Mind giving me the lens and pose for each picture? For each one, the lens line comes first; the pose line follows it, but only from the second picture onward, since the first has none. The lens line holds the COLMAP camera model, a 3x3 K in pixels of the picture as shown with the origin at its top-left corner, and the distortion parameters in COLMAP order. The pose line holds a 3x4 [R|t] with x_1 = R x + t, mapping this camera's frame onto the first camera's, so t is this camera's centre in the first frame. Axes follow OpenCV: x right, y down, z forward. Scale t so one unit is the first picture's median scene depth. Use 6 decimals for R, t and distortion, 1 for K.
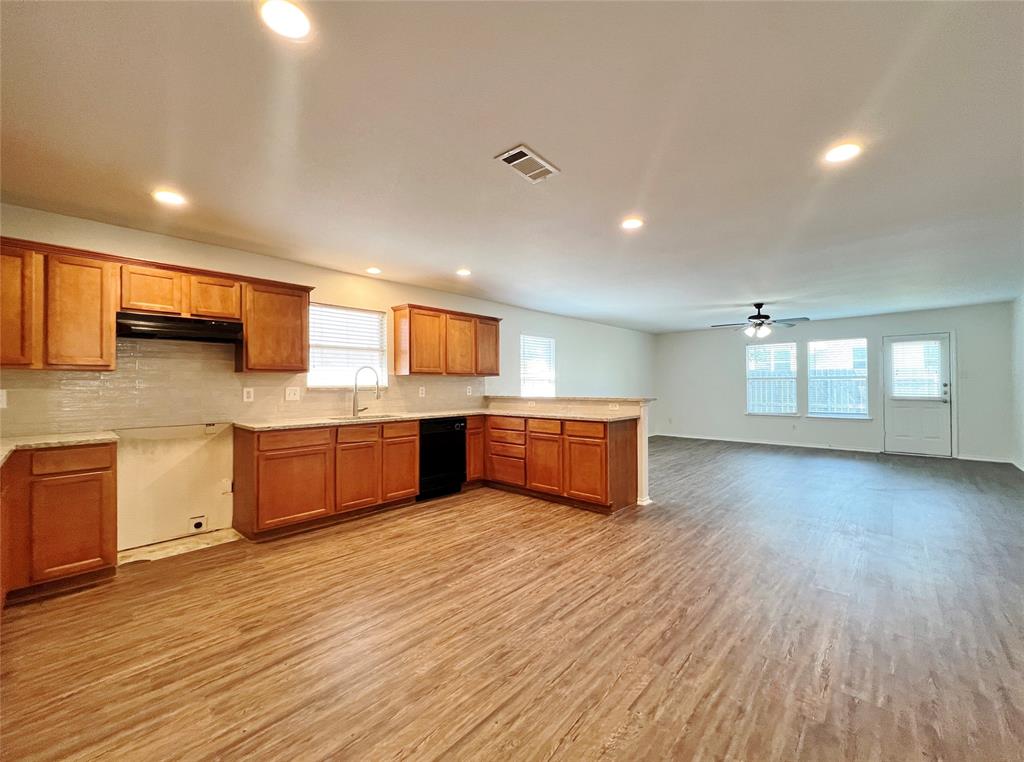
lens RADIAL K [[414.4, 0, 512.0], [0, 414.4, 381.0], [0, 0, 1]] dist [0.017657, 0.000098]
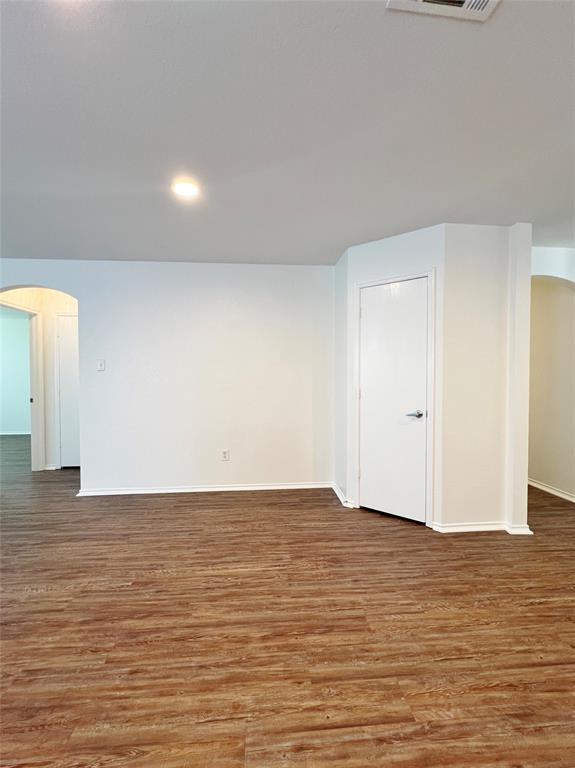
lens RADIAL K [[352.4, 0, 291.1], [0, 352.4, 384.3], [0, 0, 1]] dist [-0.002698, 0.000771]
pose [[-0.742730, -0.008072, 0.669543, -0.126315], [0.002393, 0.999889, 0.014708, 0.008604], [-0.669587, 0.012526, -0.742628, 1.620090]]
